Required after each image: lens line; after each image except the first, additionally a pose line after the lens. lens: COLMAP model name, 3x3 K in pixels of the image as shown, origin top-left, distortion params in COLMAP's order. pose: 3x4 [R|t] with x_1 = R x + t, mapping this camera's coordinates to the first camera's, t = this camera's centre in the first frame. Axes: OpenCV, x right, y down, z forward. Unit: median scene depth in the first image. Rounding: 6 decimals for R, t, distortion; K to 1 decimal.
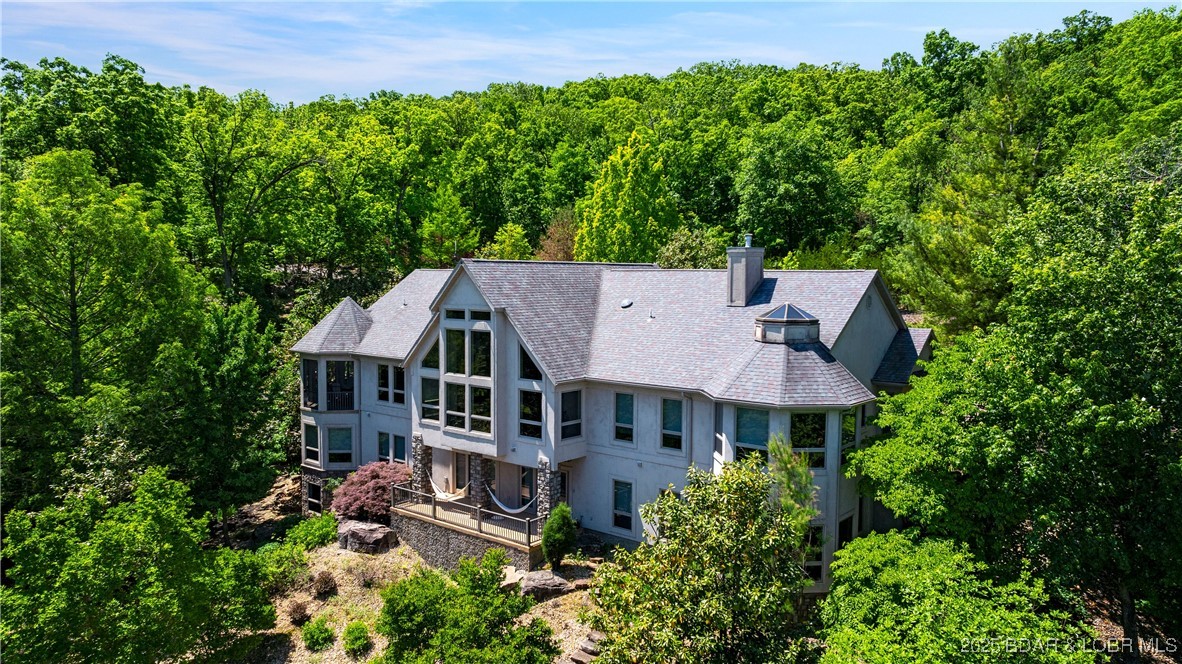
lens RADIAL K [[837.9, 0, 587.2], [0, 837.9, 318.3], [0, 0, 1]] dist [-0.001846, -0.000831]
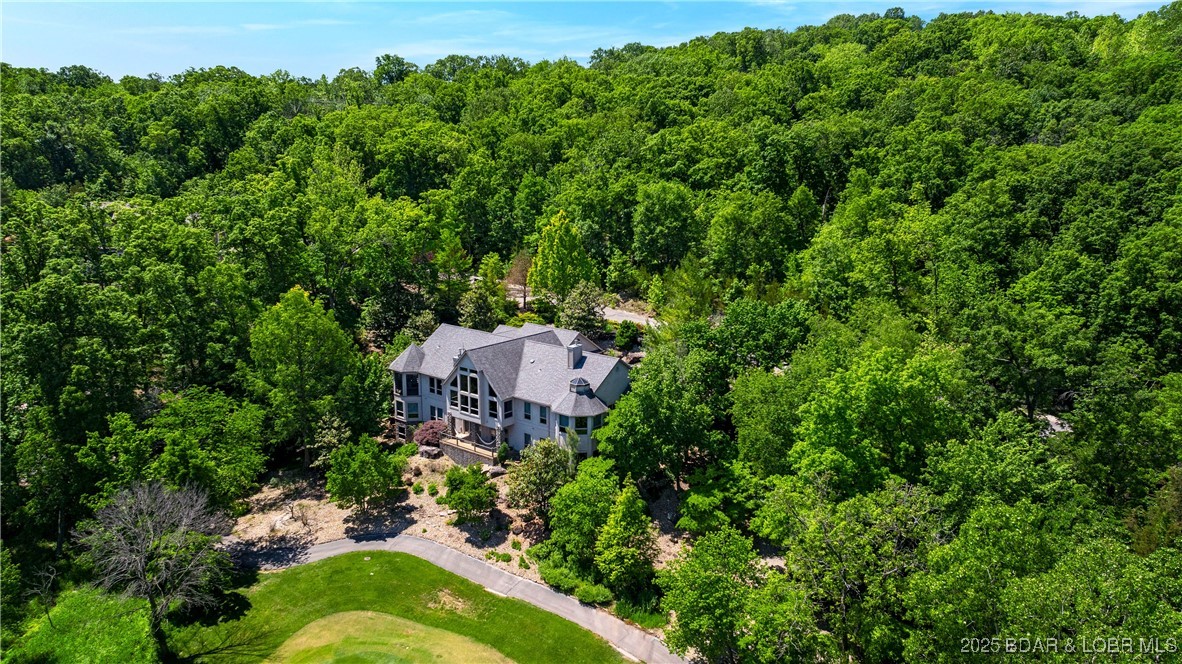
lens RADIAL K [[837.9, 0, 587.2], [0, 837.9, 318.3], [0, 0, 1]] dist [-0.001846, -0.000831]
pose [[0.999984, -0.004900, 0.002840, 0.212968], [0.004443, 0.989655, 0.143398, -0.520655], [-0.003513, -0.143383, 0.989661, -1.506561]]
